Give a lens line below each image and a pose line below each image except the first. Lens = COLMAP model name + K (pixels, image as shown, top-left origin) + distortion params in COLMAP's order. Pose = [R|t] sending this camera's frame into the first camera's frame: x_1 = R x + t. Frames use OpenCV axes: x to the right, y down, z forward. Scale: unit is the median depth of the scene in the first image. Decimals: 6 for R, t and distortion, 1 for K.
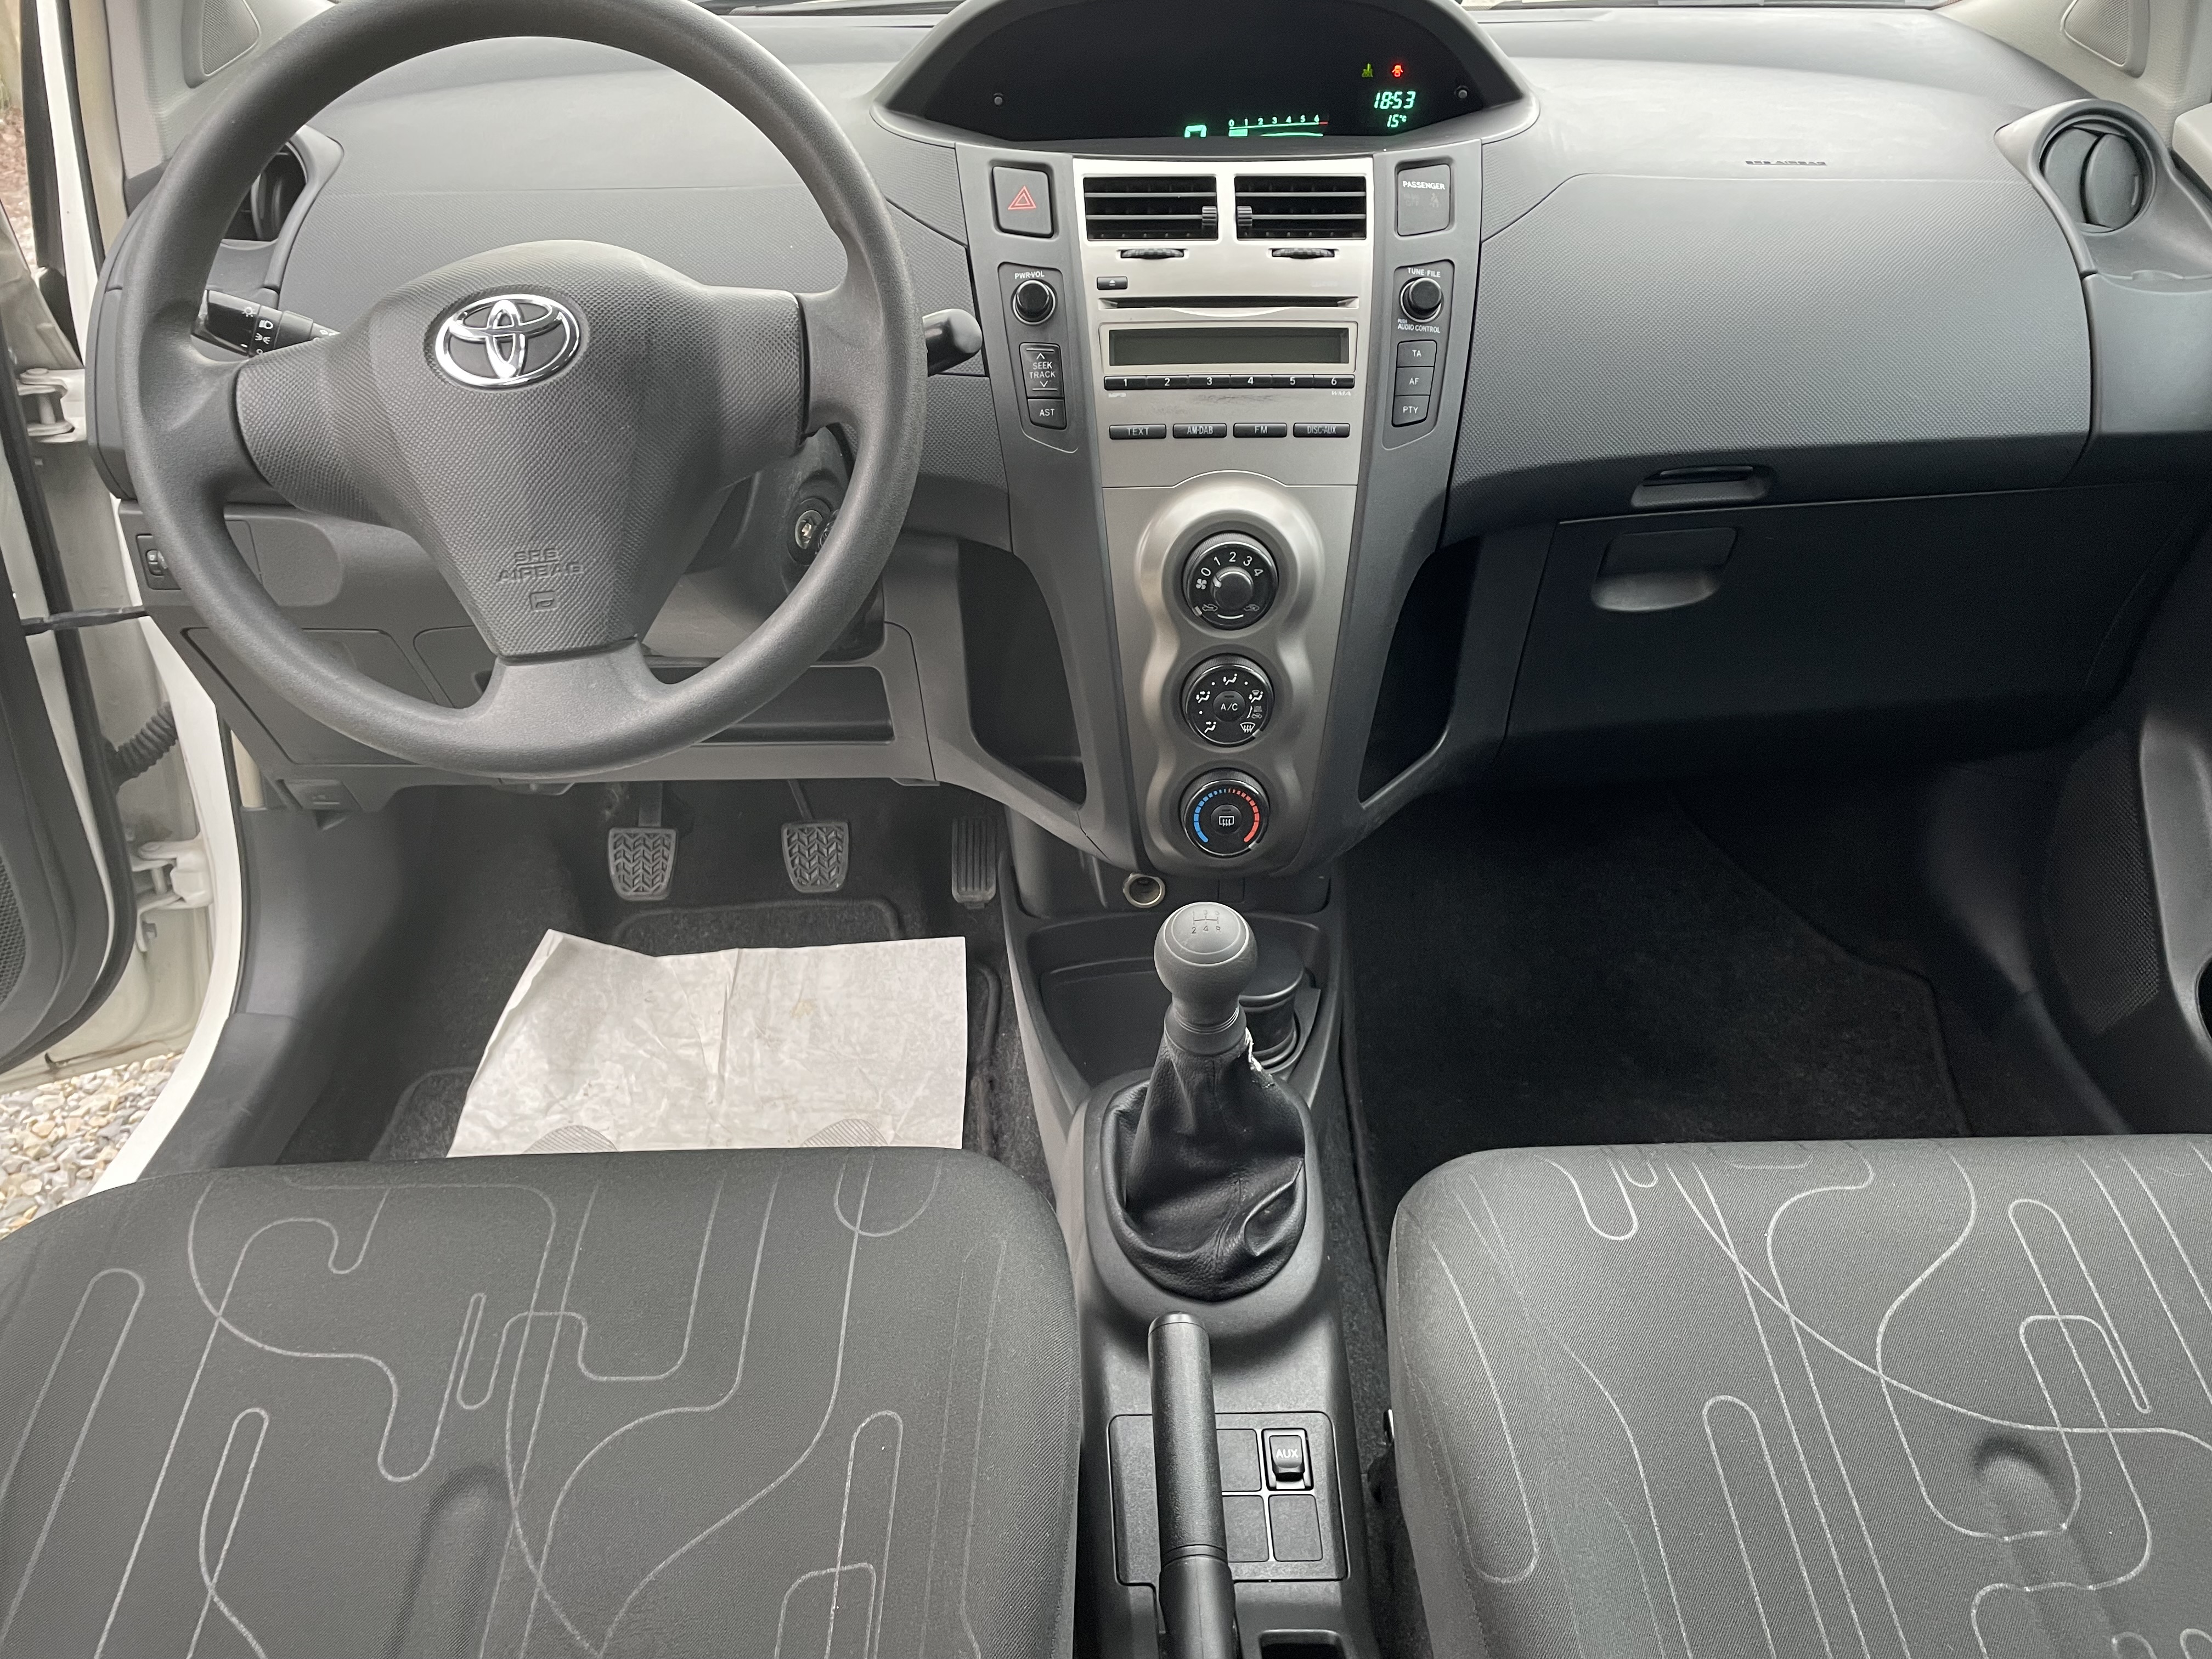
lens RADIAL K [[1660.4, 0, 1117.9], [0, 1660.4, 825.5], [0, 0, 1]] dist [0.086073, -0.112830]
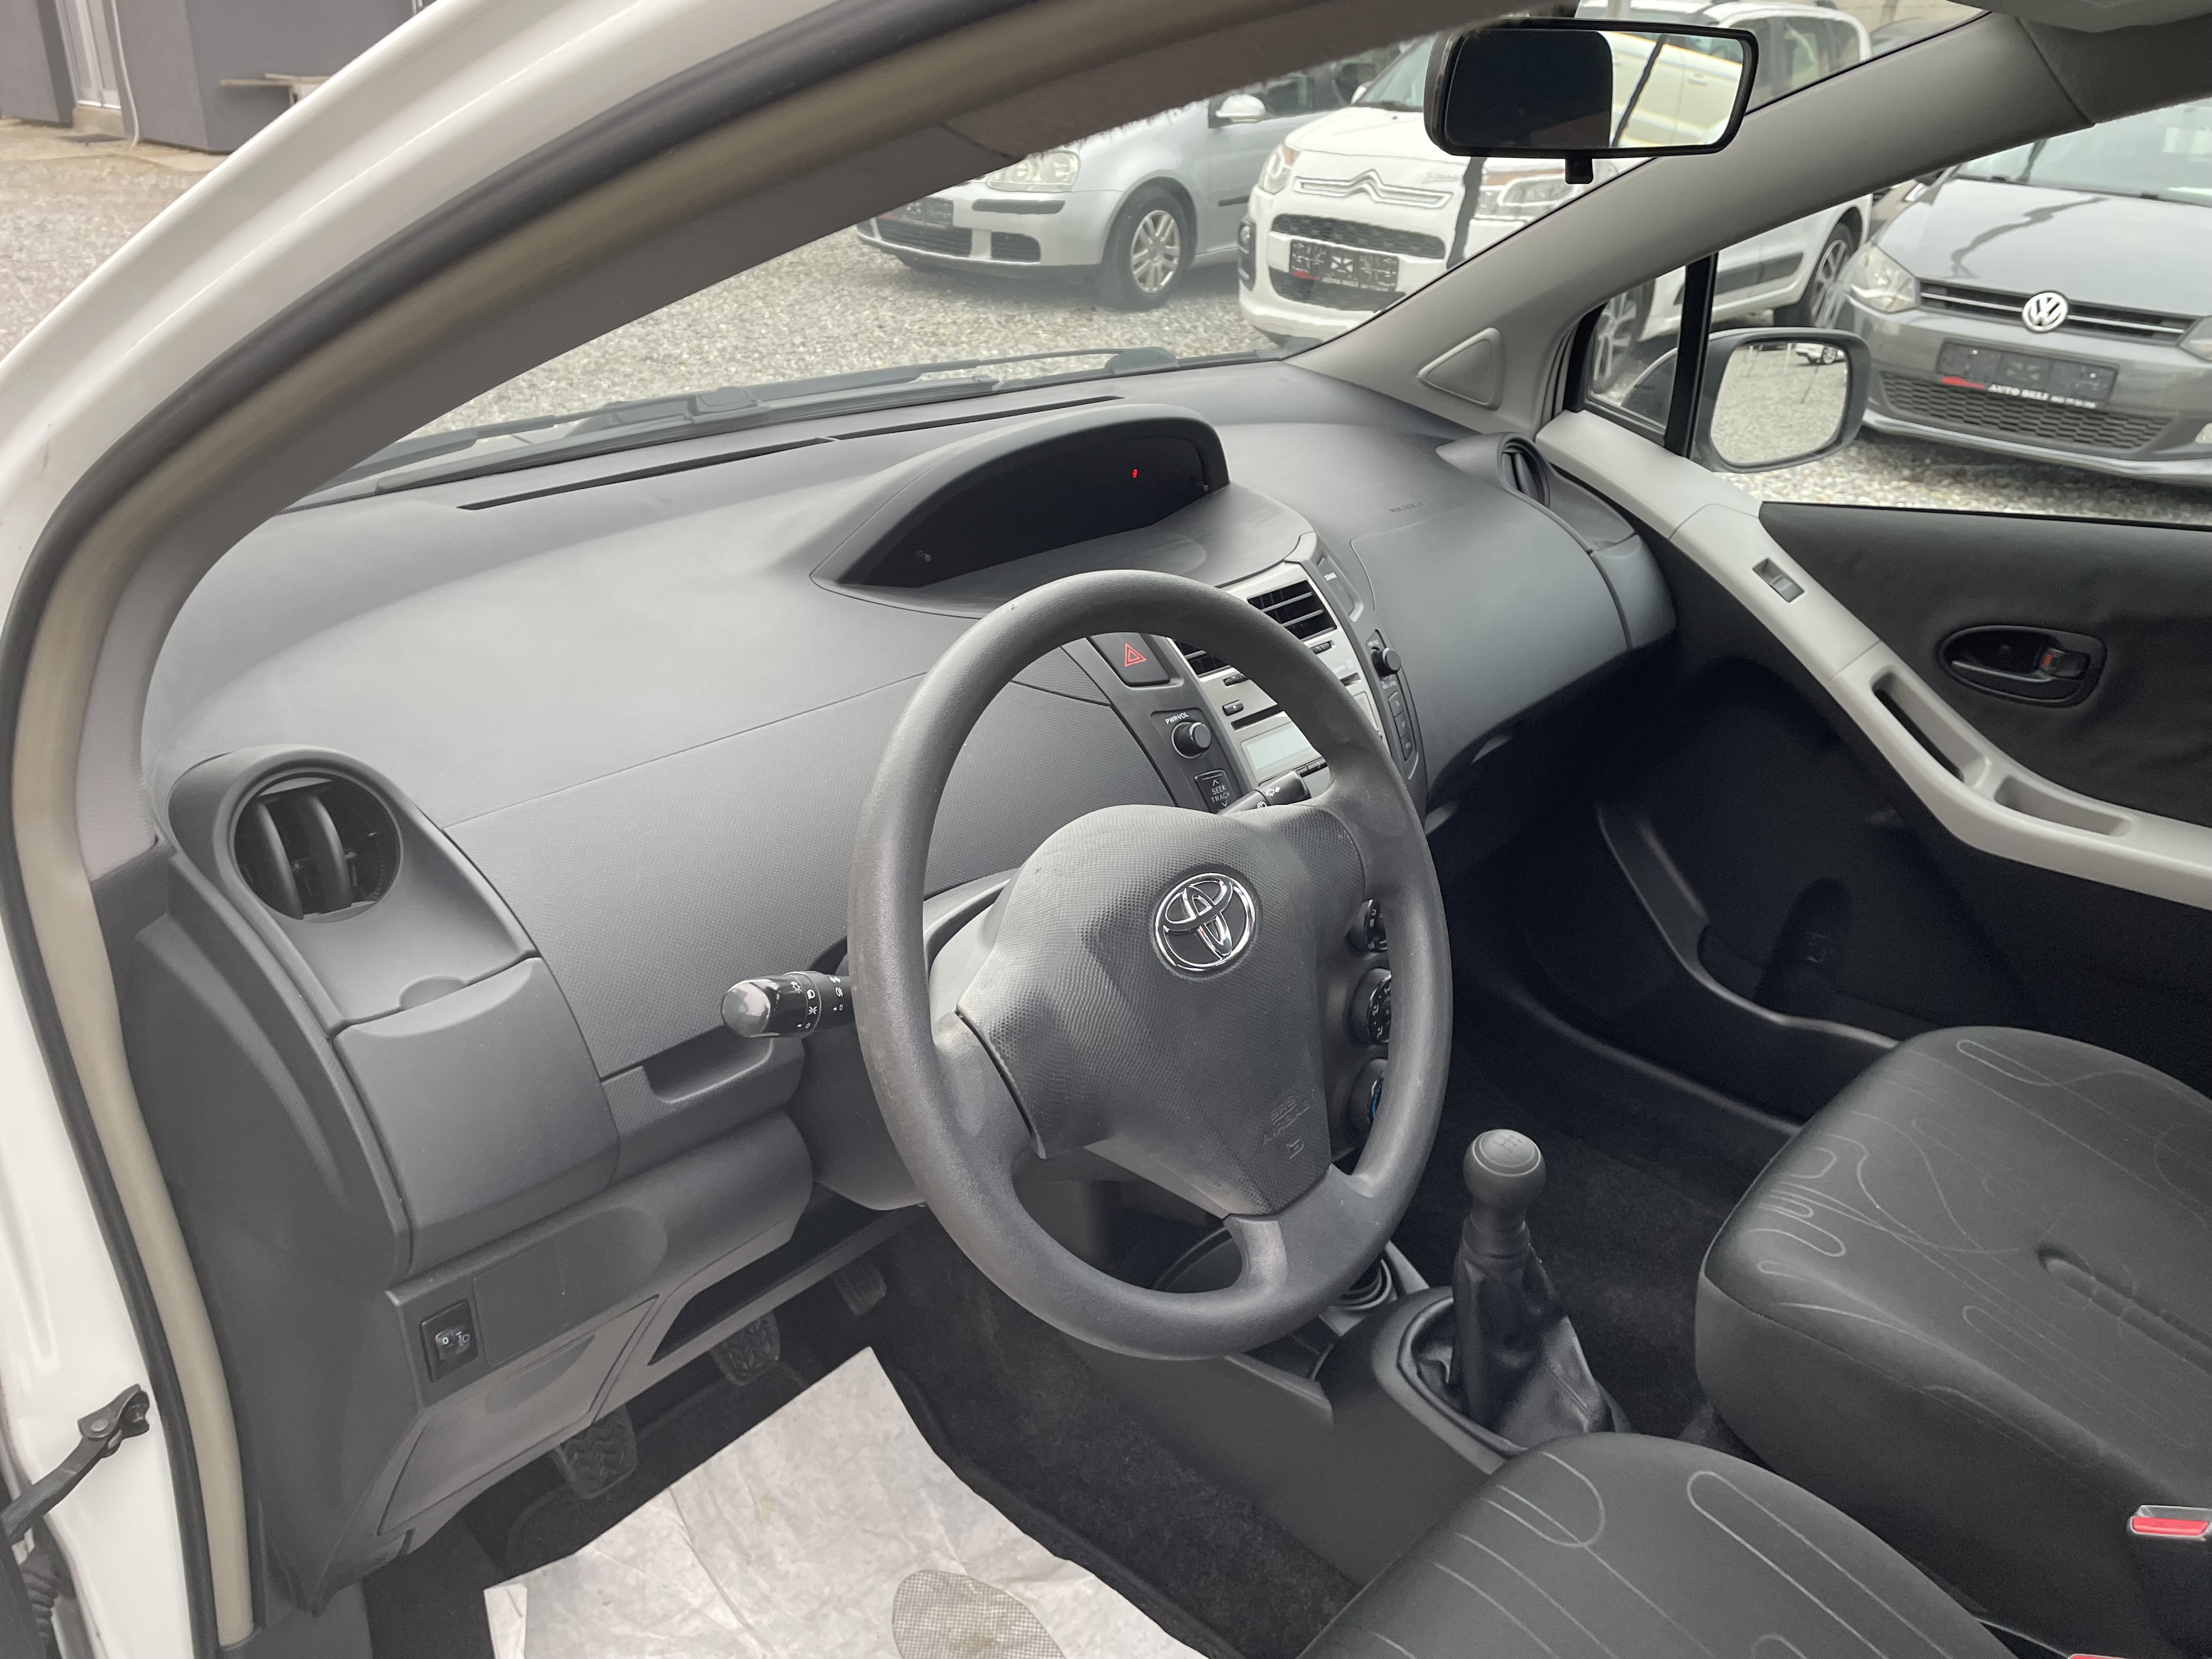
lens RADIAL K [[1674.5, 0, 1116.3], [0, 1674.5, 835.5], [0, 0, 1]] dist [0.079590, -0.114764]
pose [[0.681560, -0.286660, 0.673277, -0.696036], [0.335830, 0.939993, 0.060257, -0.270914], [-0.650149, 0.185038, 0.736931, 0.168884]]
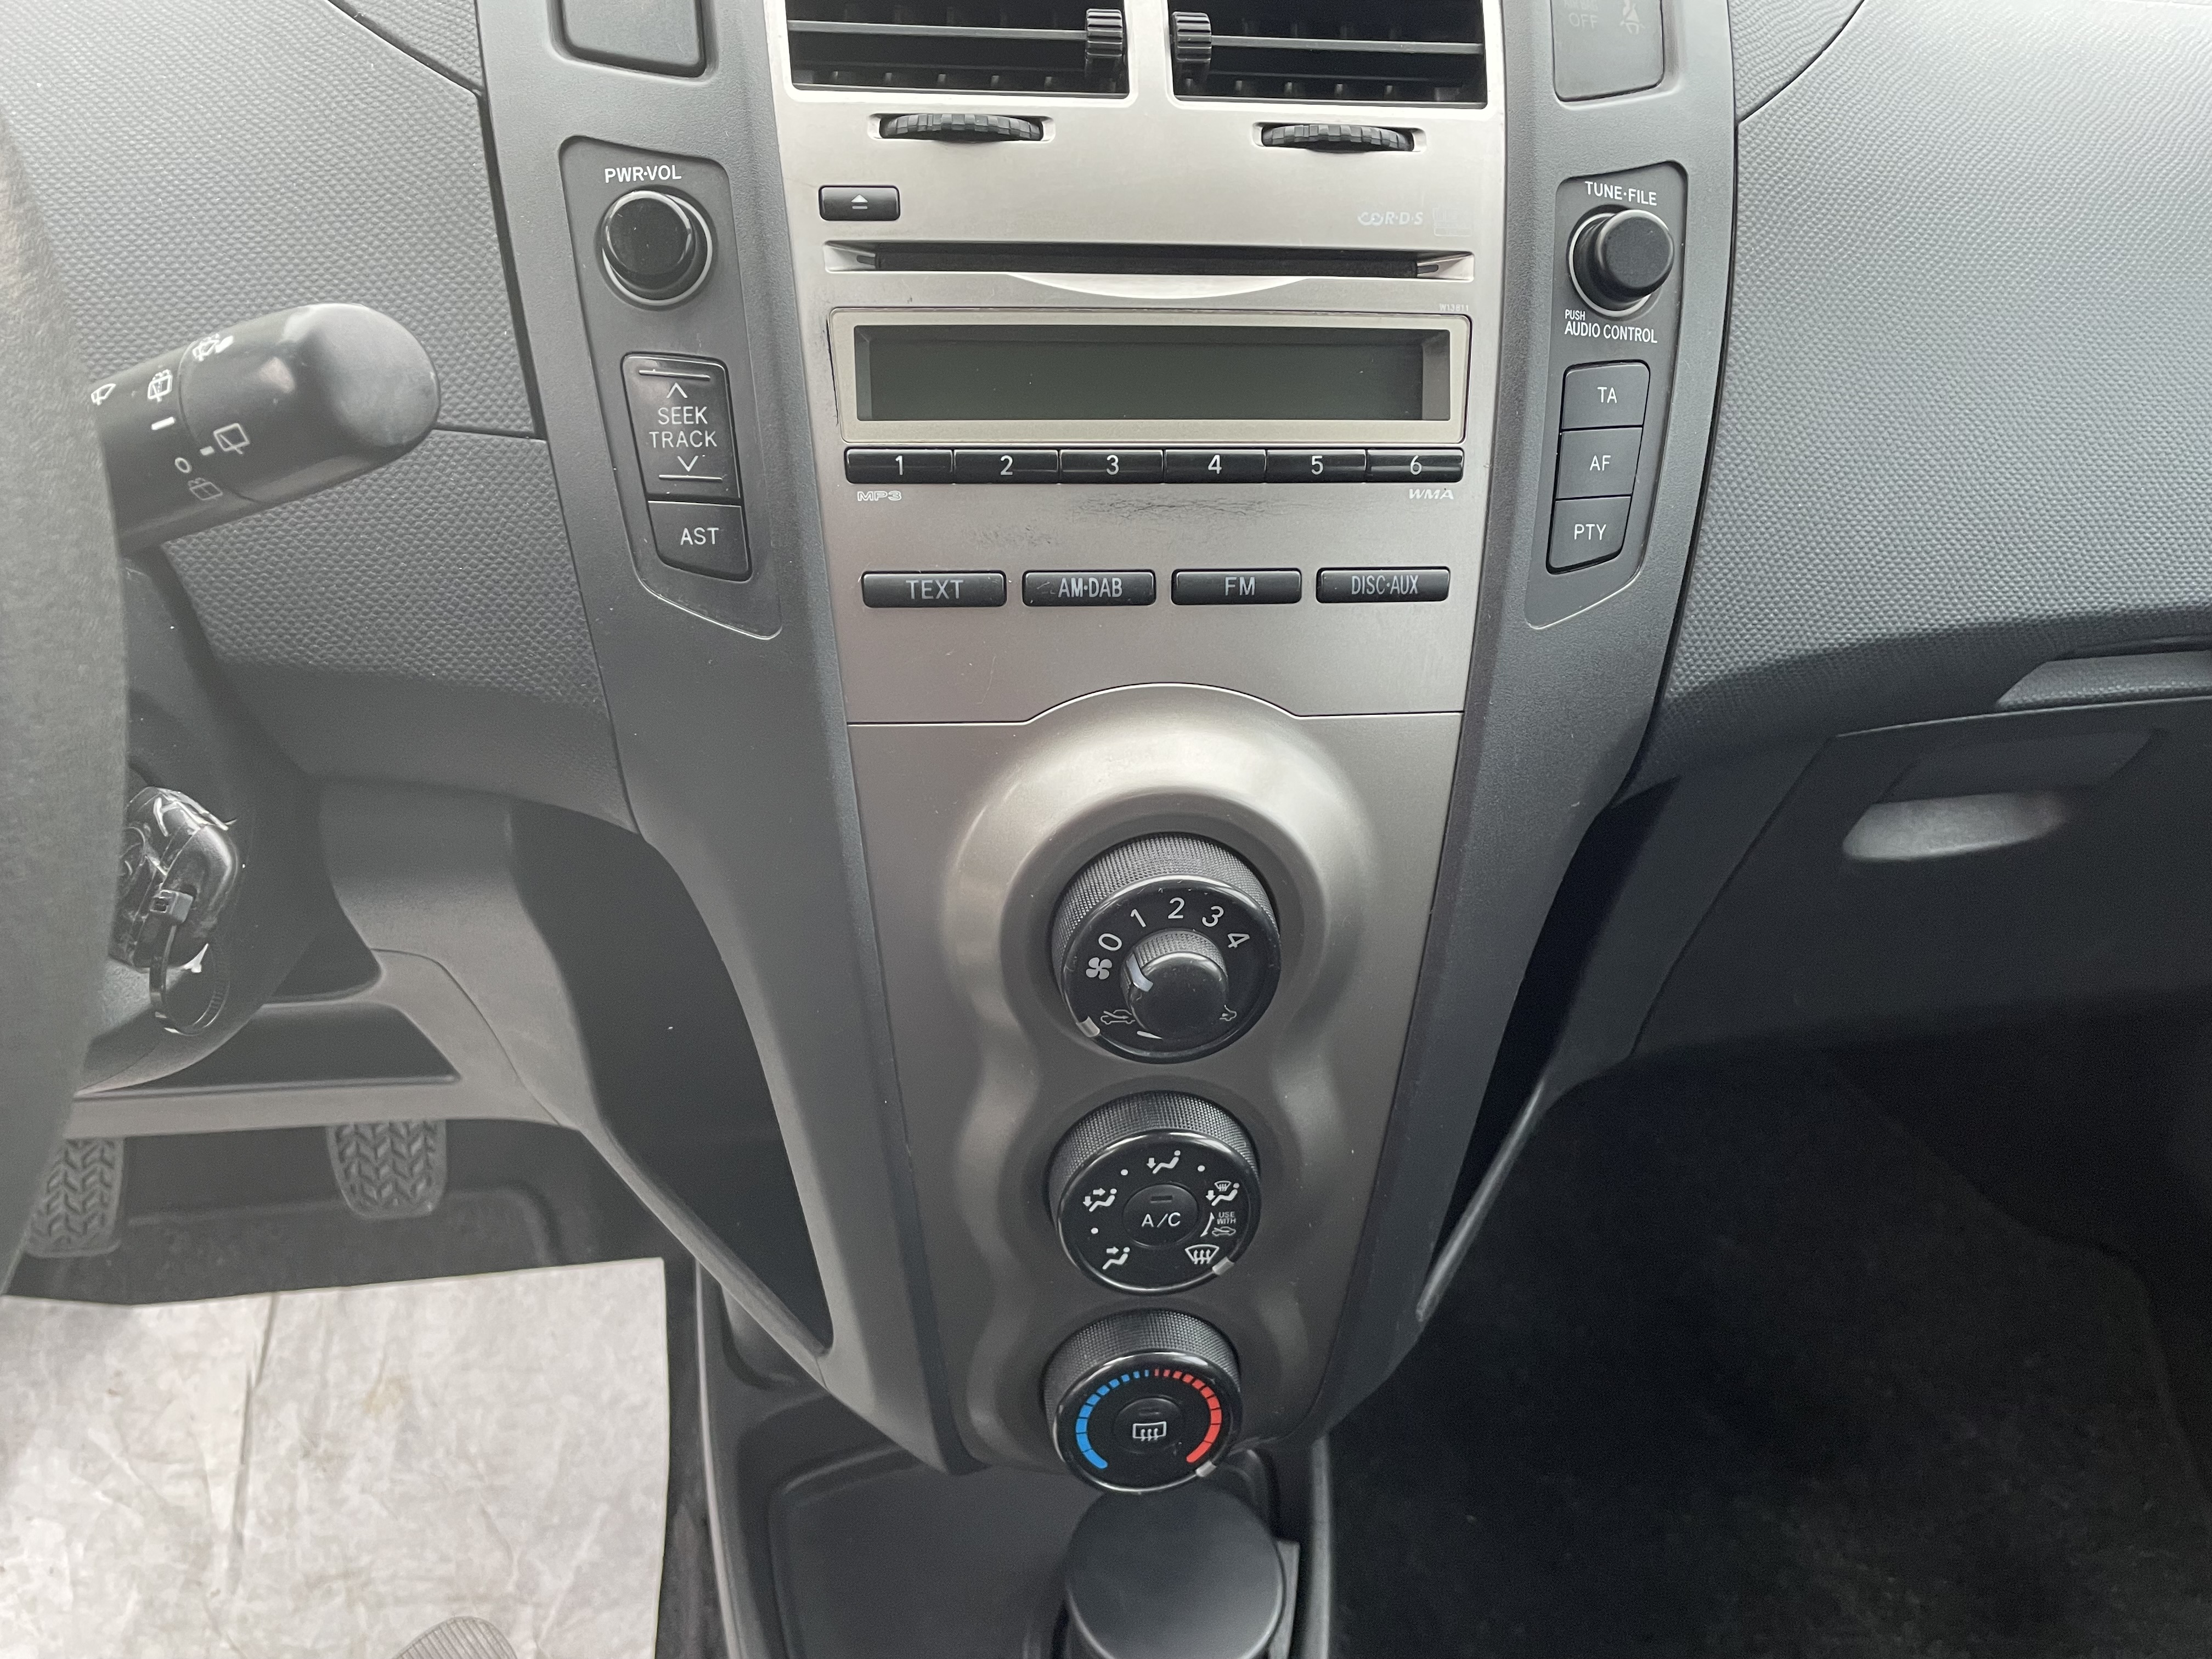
lens RADIAL K [[1674.5, 0, 1116.3], [0, 1674.5, 835.5], [0, 0, 1]] dist [0.079590, -0.114764]
pose [[0.993677, -0.017675, 0.110872, 0.007664], [0.008208, 0.996324, 0.085270, -0.168853], [-0.111972, -0.083821, 0.990170, 0.474694]]
